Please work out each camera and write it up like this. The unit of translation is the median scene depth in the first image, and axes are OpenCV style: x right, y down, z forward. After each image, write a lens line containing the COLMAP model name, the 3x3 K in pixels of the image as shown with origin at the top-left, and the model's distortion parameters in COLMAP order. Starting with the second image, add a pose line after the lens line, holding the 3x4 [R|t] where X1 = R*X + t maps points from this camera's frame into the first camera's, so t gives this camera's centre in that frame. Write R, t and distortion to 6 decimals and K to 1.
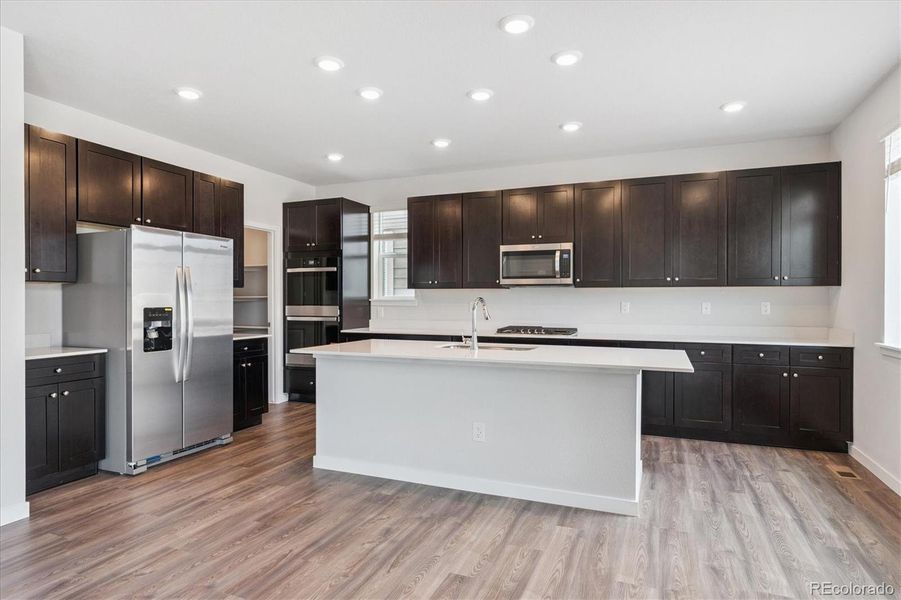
lens RADIAL K [[486.9, 0, 450.2], [0, 486.9, 303.6], [0, 0, 1]] dist [0.003349, -0.002852]
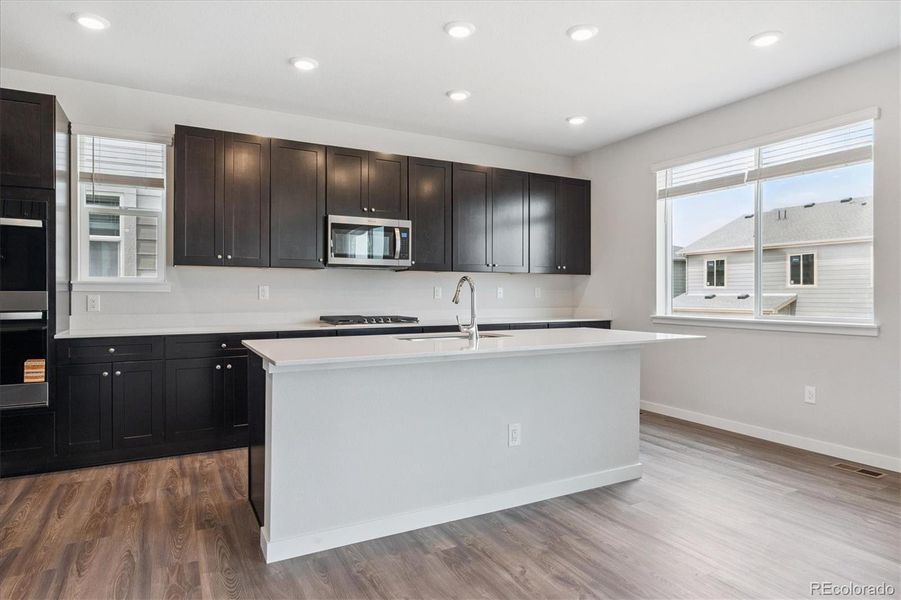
lens RADIAL K [[523.6, 0, 445.5], [0, 523.6, 296.9], [0, 0, 1]] dist [0.002616, 0.001145]
pose [[0.648918, -0.007529, 0.760821, -0.615074], [0.004186, 0.999971, 0.006325, 0.014487], [-0.760846, -0.000919, 0.648931, 0.432568]]
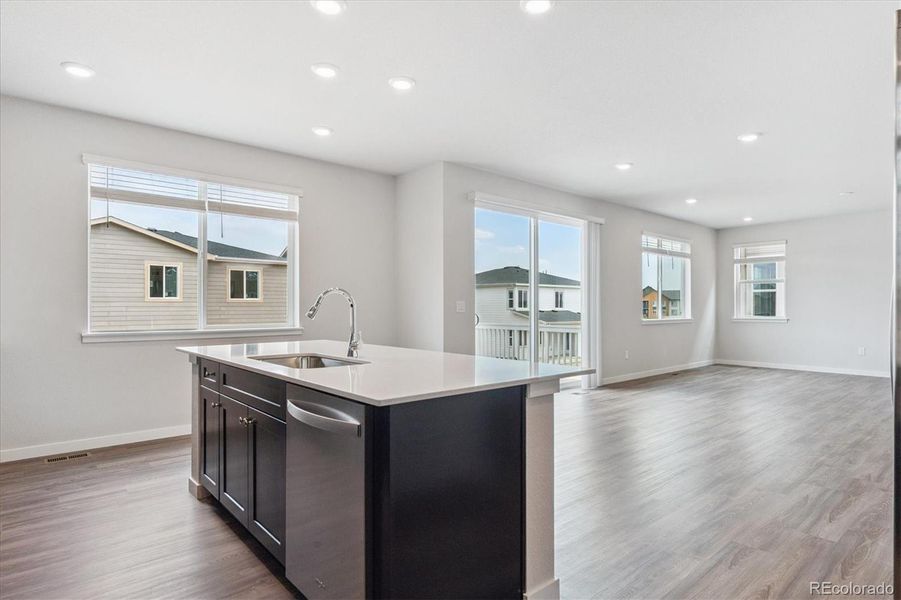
lens RADIAL K [[486.9, 0, 457.6], [0, 486.9, 306.2], [0, 0, 1]] dist [0.003349, -0.002852]
pose [[-0.888790, 0.002716, 0.458307, -0.426492], [0.002473, 0.999996, -0.001129, 0.013865], [-0.458308, 0.000130, -0.888793, 1.494058]]
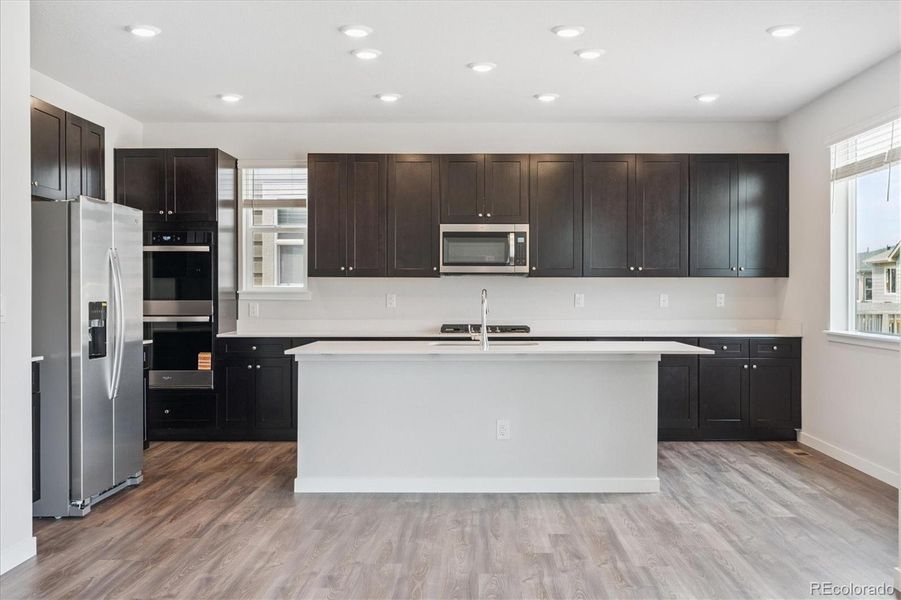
lens RADIAL K [[847.0, 0, 454.0], [0, 847.0, 301.6], [0, 0, 1]] dist [0.011638, 0.000000]
pose [[0.934539, -0.005121, 0.355823, -0.539100], [0.003530, 0.999981, 0.005119, 0.002413], [-0.355842, -0.003528, 0.934539, -0.452244]]
